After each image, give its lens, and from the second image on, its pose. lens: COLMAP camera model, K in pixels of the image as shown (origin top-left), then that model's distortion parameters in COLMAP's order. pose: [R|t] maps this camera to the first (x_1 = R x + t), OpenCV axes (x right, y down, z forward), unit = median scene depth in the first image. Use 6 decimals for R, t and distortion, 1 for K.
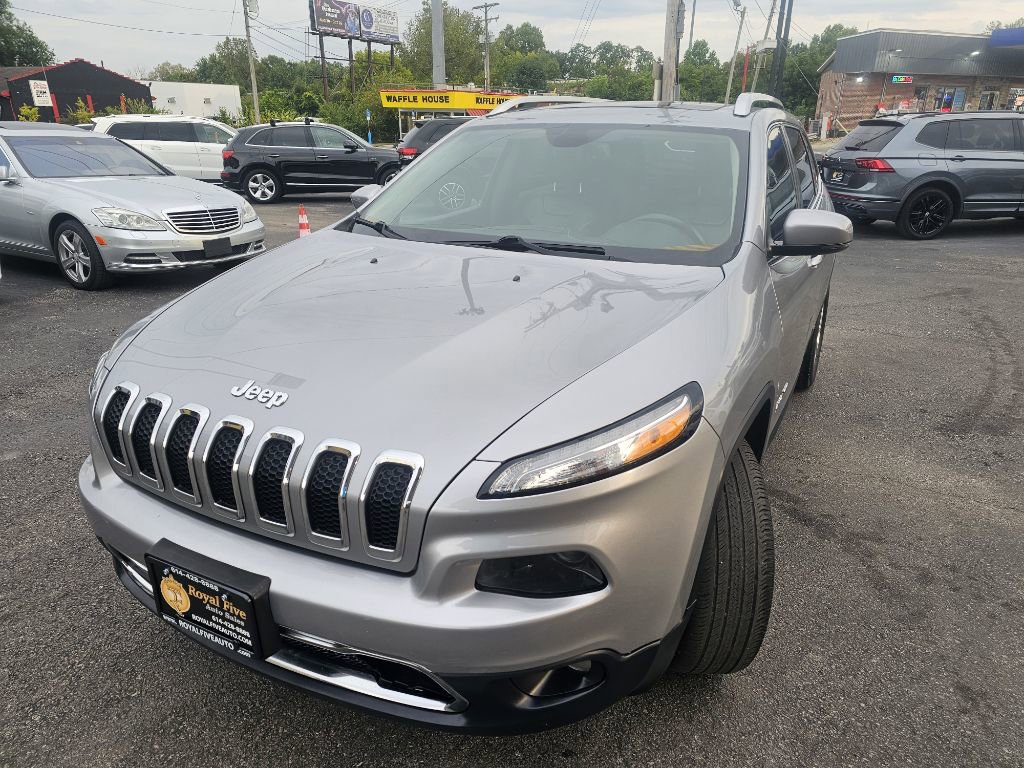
lens RADIAL K [[685.3, 0, 522.8], [0, 685.3, 387.9], [0, 0, 1]] dist [0.048158, -0.029440]
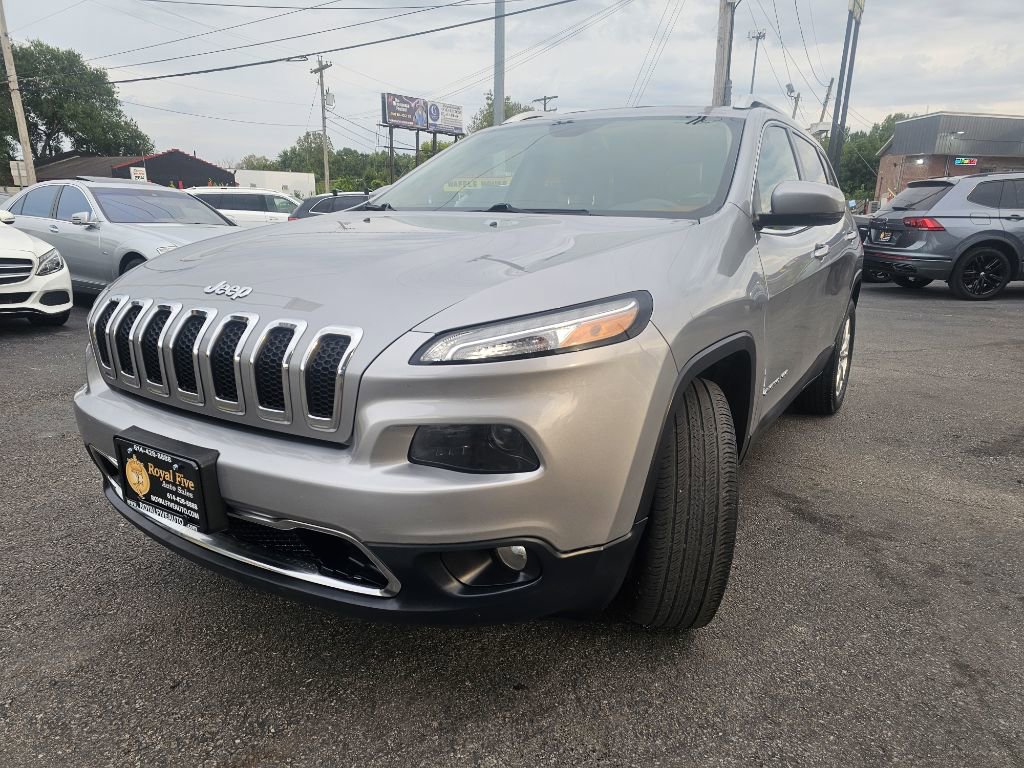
lens RADIAL K [[685.3, 0, 507.9], [0, 685.3, 399.5], [0, 0, 1]] dist [0.048158, -0.029440]
pose [[0.995021, 0.029667, -0.095149, 0.033776], [-0.038803, 0.994658, -0.095652, 0.057282], [0.091803, 0.098868, 0.990857, -0.000192]]
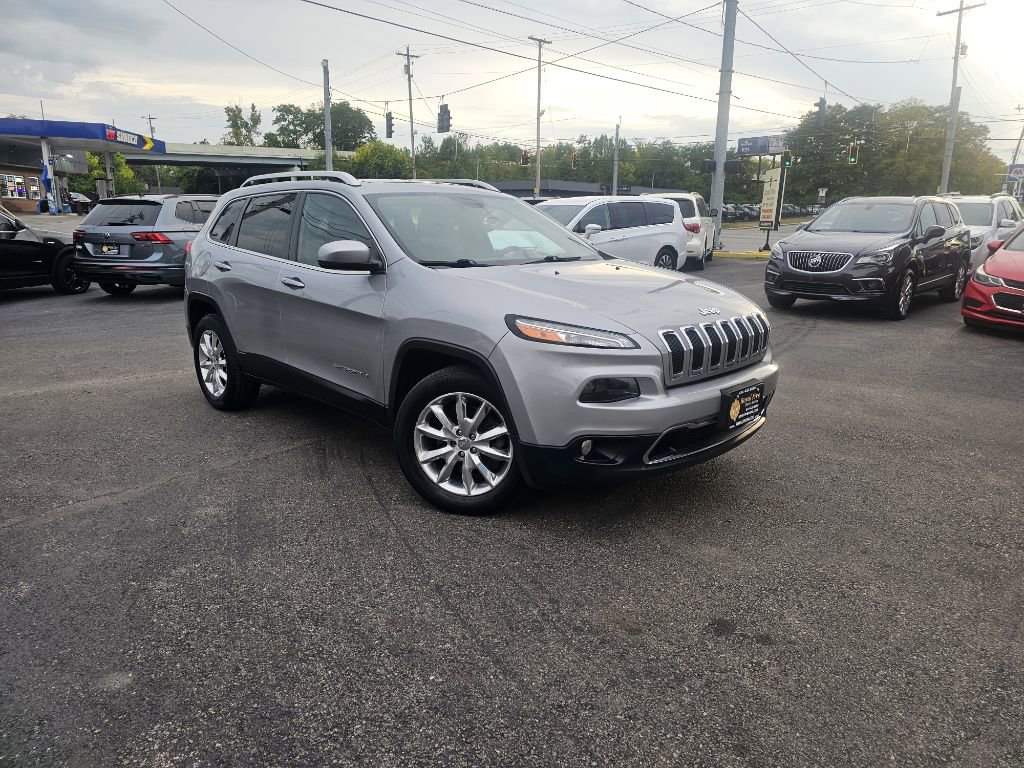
lens RADIAL K [[685.3, 0, 528.4], [0, 685.3, 377.9], [0, 0, 1]] dist [0.048158, -0.029440]
pose [[0.295511, -0.223813, 0.928752, -0.560382], [0.337082, 0.934071, 0.117842, -0.051951], [-0.893895, 0.278242, 0.351472, 0.176665]]
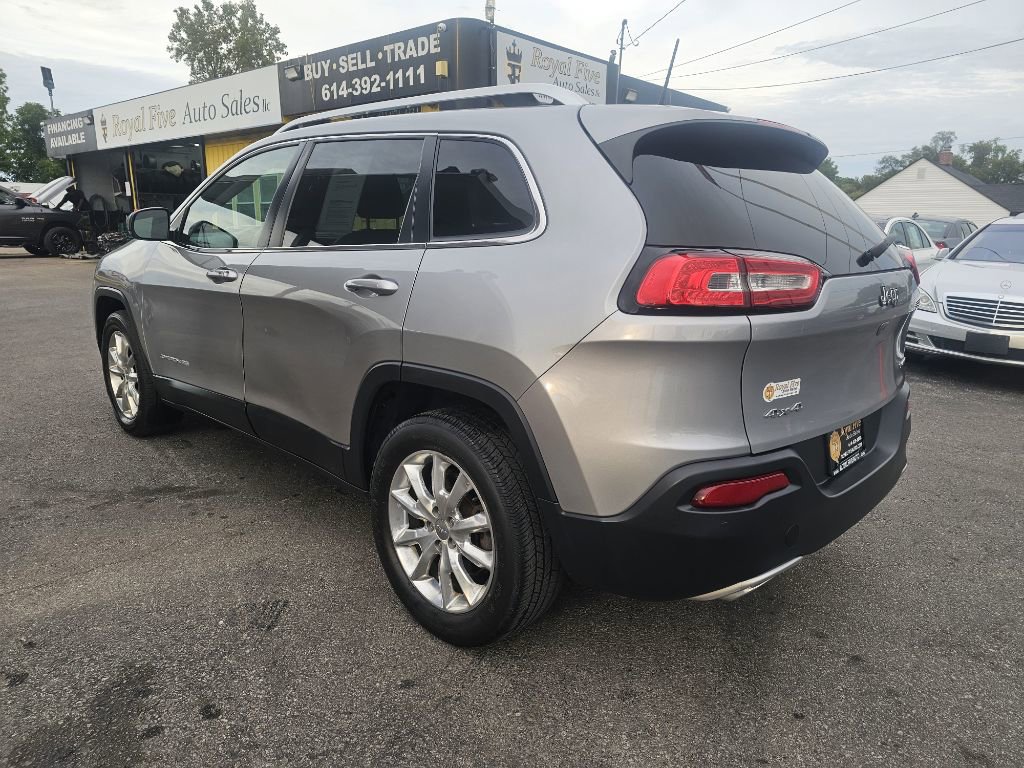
lens RADIAL K [[685.3, 0, 513.2], [0, 685.3, 378.1], [0, 0, 1]] dist [0.048158, -0.029440]
pose [[-0.283572, 0.196825, -0.938534, 0.527027], [-0.368272, 0.881308, 0.296095, -0.210209], [0.885417, 0.429600, -0.177429, 0.678595]]
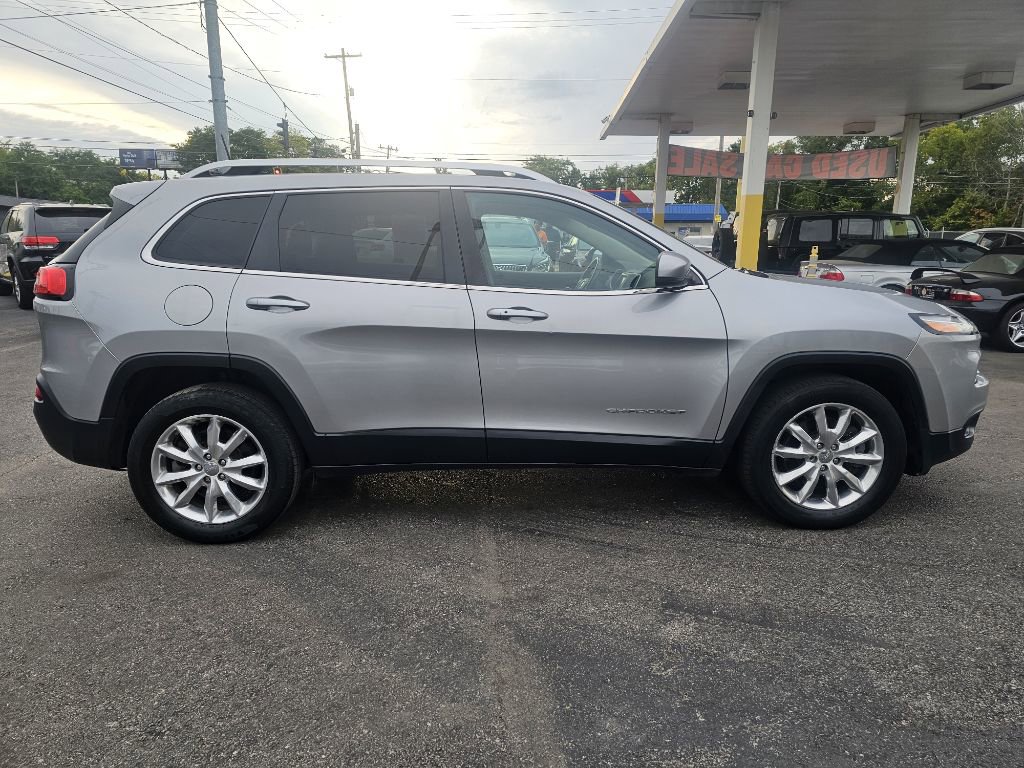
lens RADIAL K [[685.3, 0, 512.6], [0, 685.3, 382.0], [0, 0, 1]] dist [0.048158, -0.029440]
pose [[-0.487619, -0.187848, 0.852608, -0.425839], [0.304864, 0.878468, 0.367902, -0.247256], [-0.818099, 0.439325, -0.371090, 0.721442]]
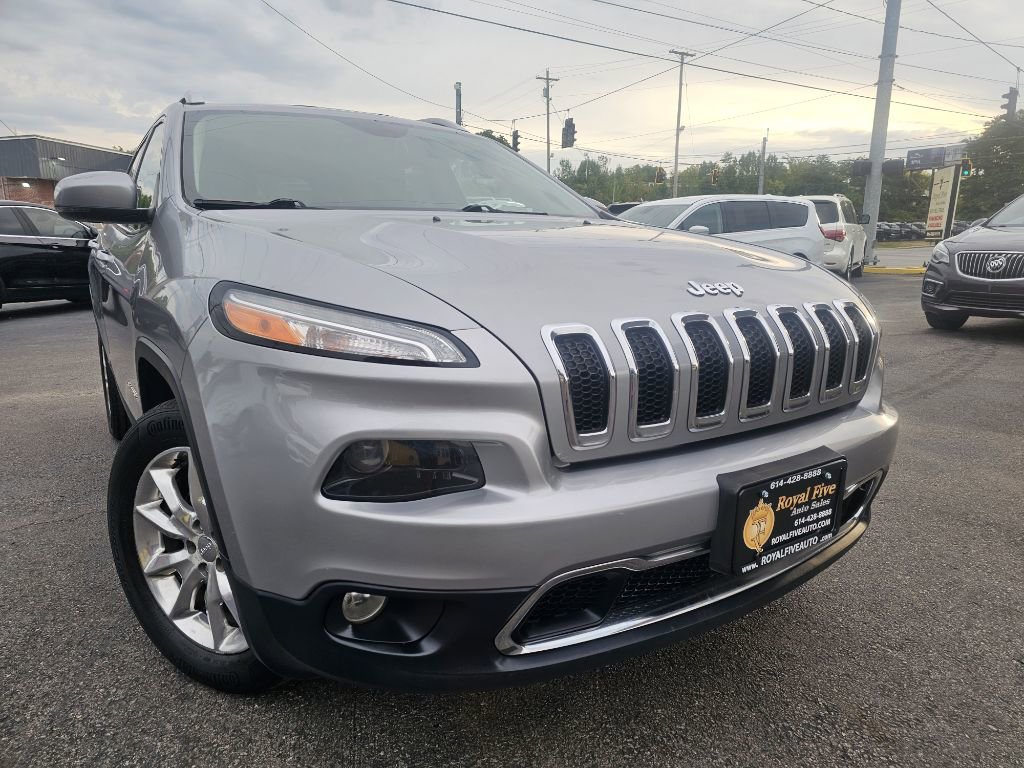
lens RADIAL K [[685.3, 0, 528.5], [0, 685.3, 391.5], [0, 0, 1]] dist [0.048158, -0.029440]
pose [[0.479601, -0.194924, 0.855563, -0.288416], [0.317773, 0.947416, 0.037718, 0.005402], [-0.817926, 0.253785, 0.516324, 0.166331]]
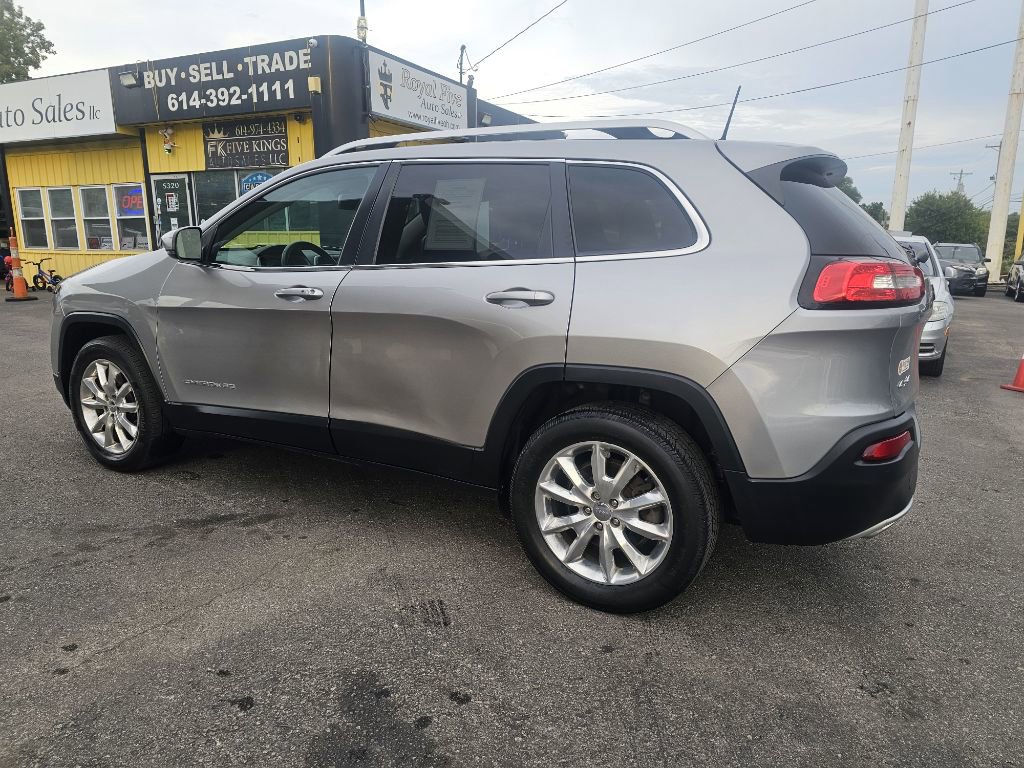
lens RADIAL K [[685.3, 0, 512.7], [0, 685.3, 378.9], [0, 0, 1]] dist [0.048158, -0.029440]
pose [[-0.026080, 0.184048, -0.982571, 0.586683], [-0.374370, 0.909579, 0.180312, -0.154289], [0.926912, 0.372548, 0.045180, 0.544900]]
